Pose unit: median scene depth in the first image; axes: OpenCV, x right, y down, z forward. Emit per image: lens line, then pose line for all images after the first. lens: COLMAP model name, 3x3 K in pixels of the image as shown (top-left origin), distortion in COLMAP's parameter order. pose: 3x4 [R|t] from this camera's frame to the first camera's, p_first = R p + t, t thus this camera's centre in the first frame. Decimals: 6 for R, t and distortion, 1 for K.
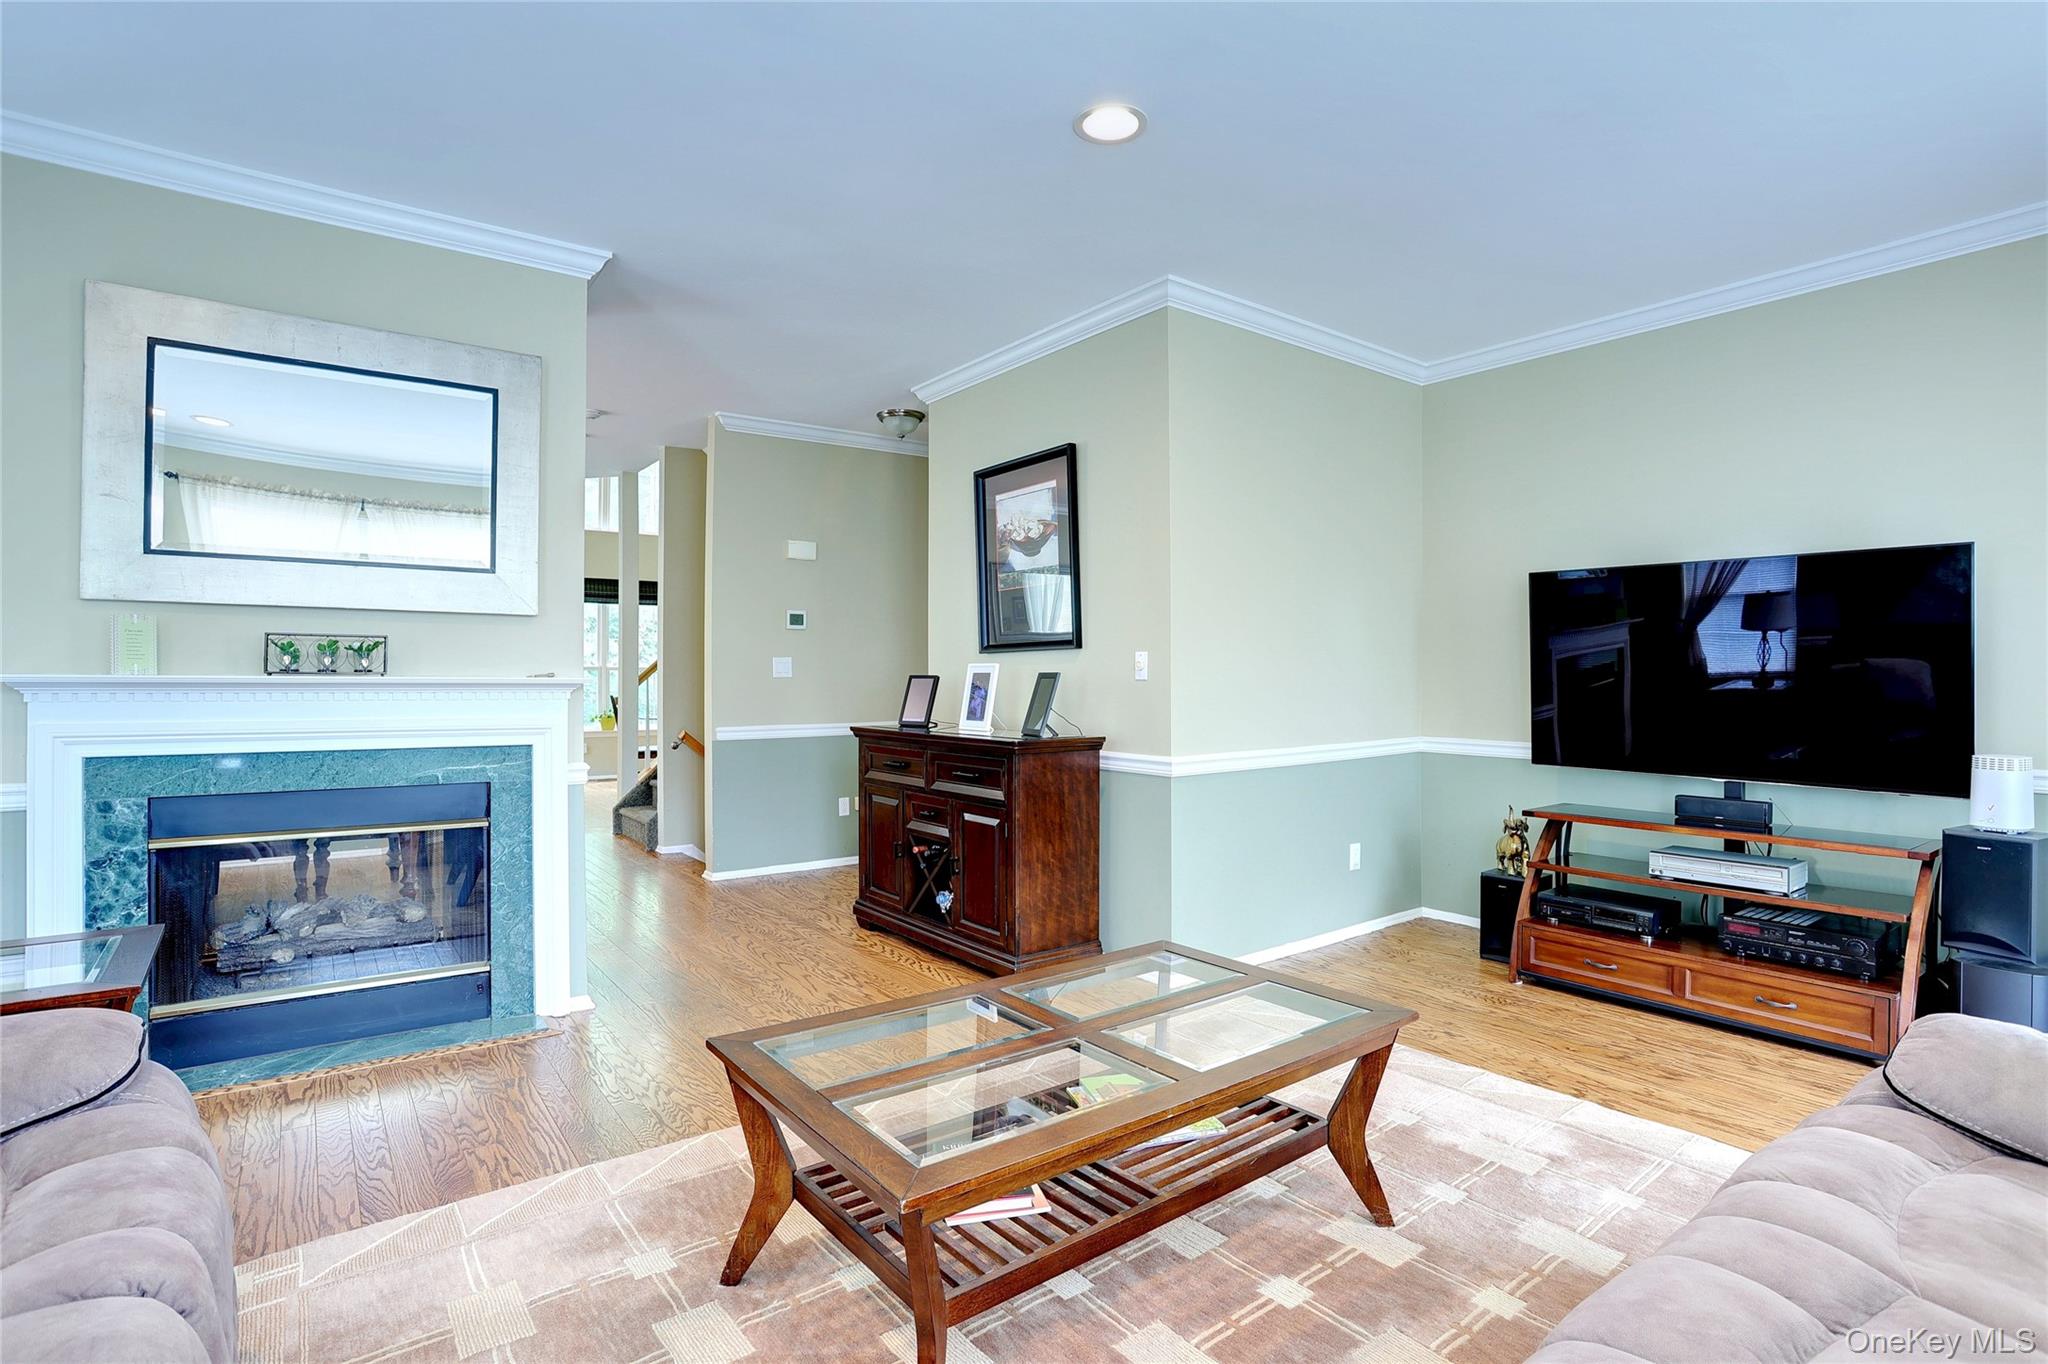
lens RADIAL K [[995.3, 0, 1022.7], [0, 995.3, 671.5], [0, 0, 1]] dist [-0.075514, 0.032924]
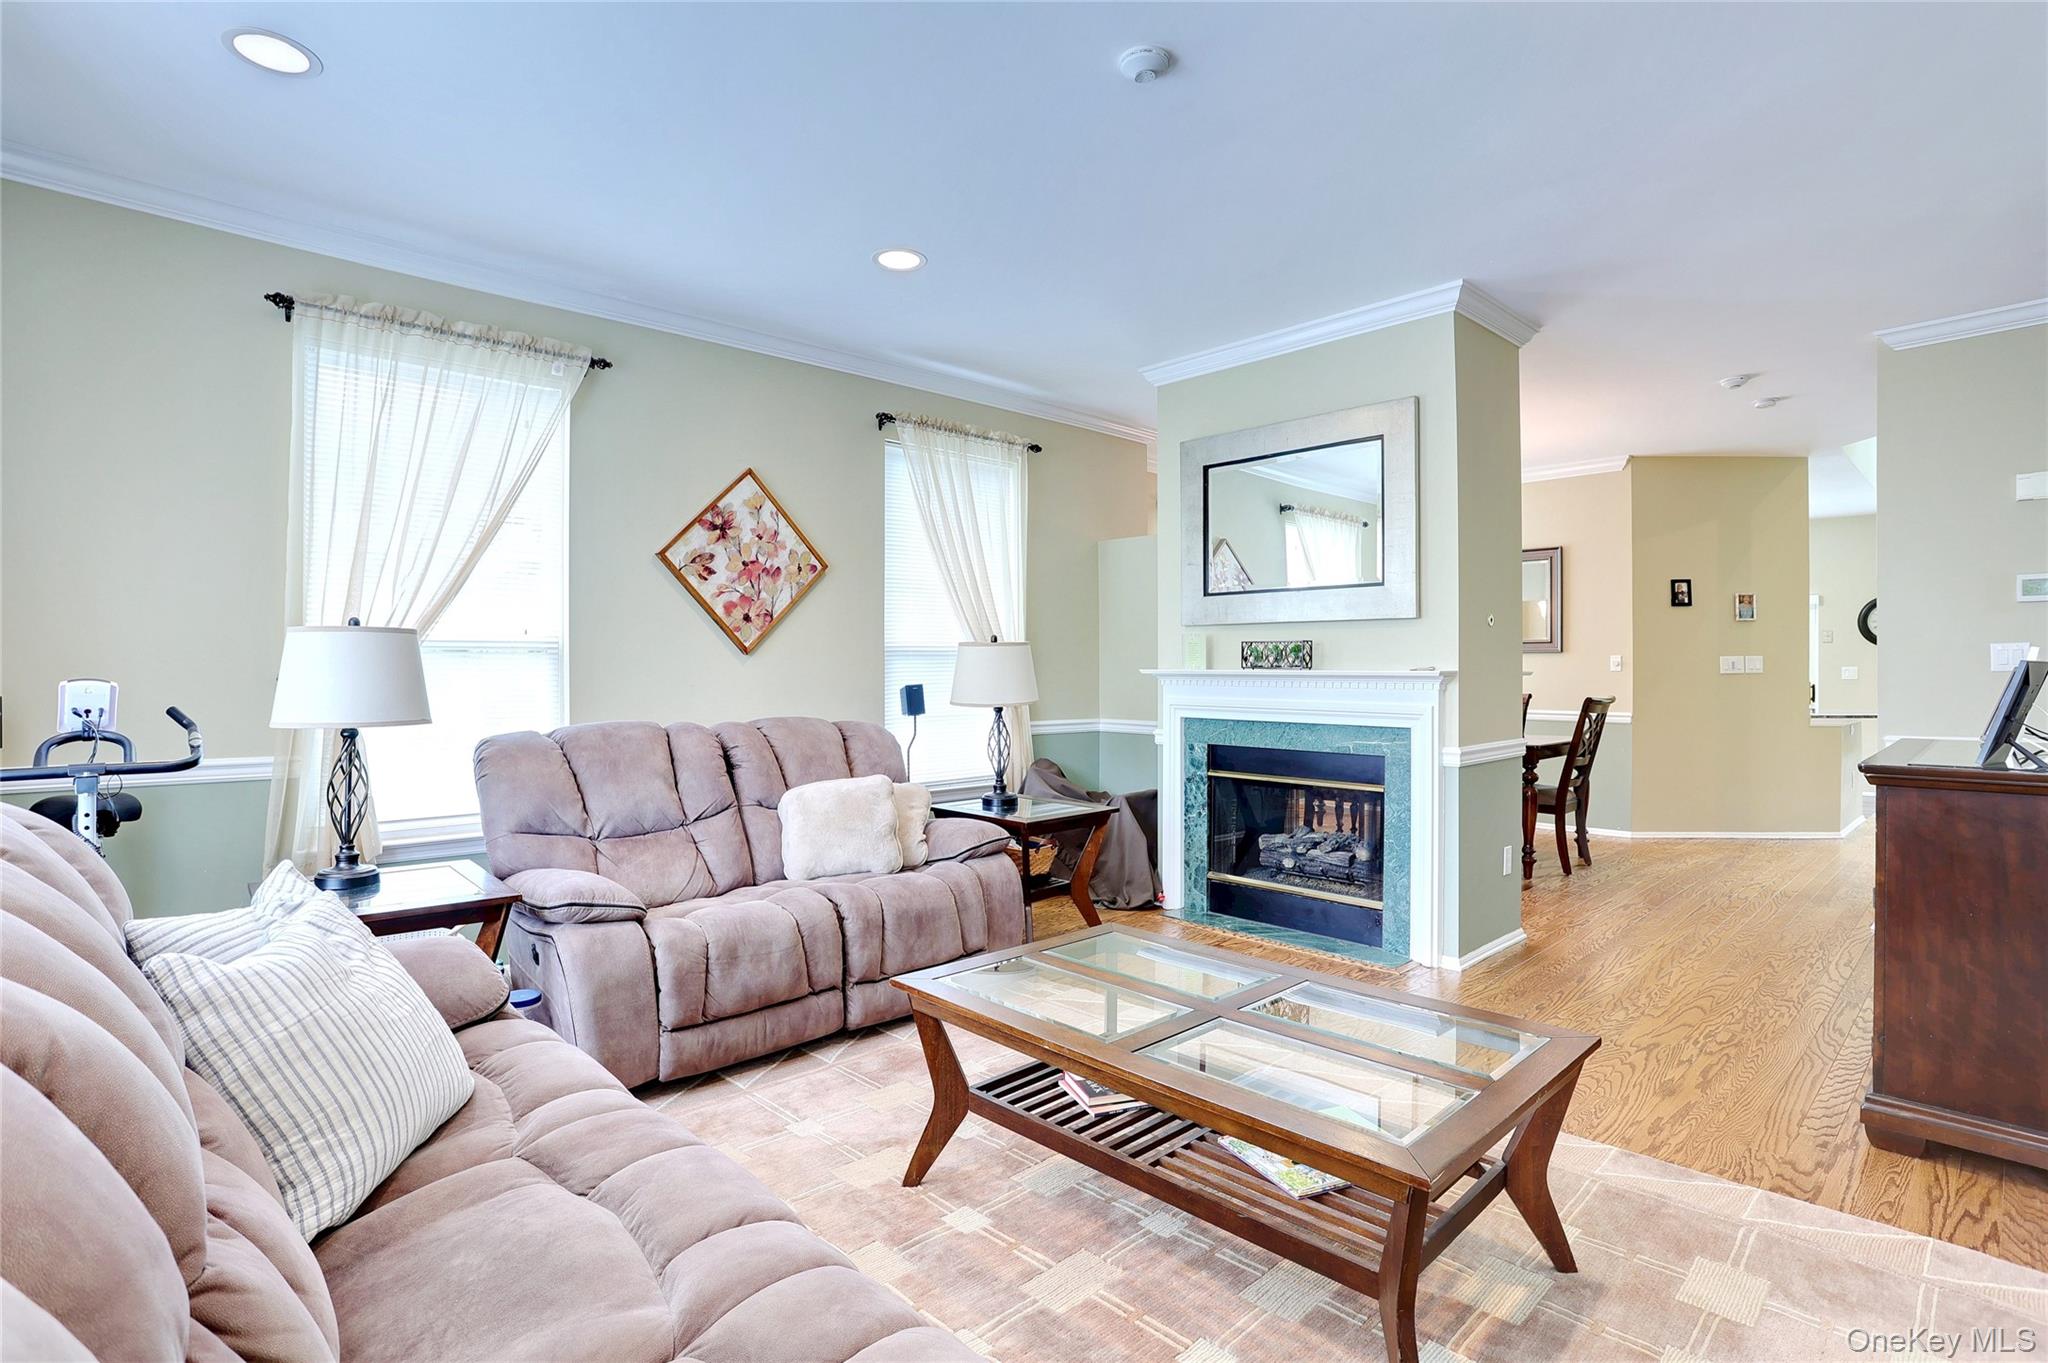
lens RADIAL K [[995.3, 0, 1022.7], [0, 995.3, 671.0], [0, 0, 1]] dist [-0.075514, 0.032924]
pose [[0.110488, -0.002603, -0.993874, 0.708699], [0.006071, 0.999980, -0.001944, 0.006496], [0.993859, -0.005819, 0.110502, 0.461040]]
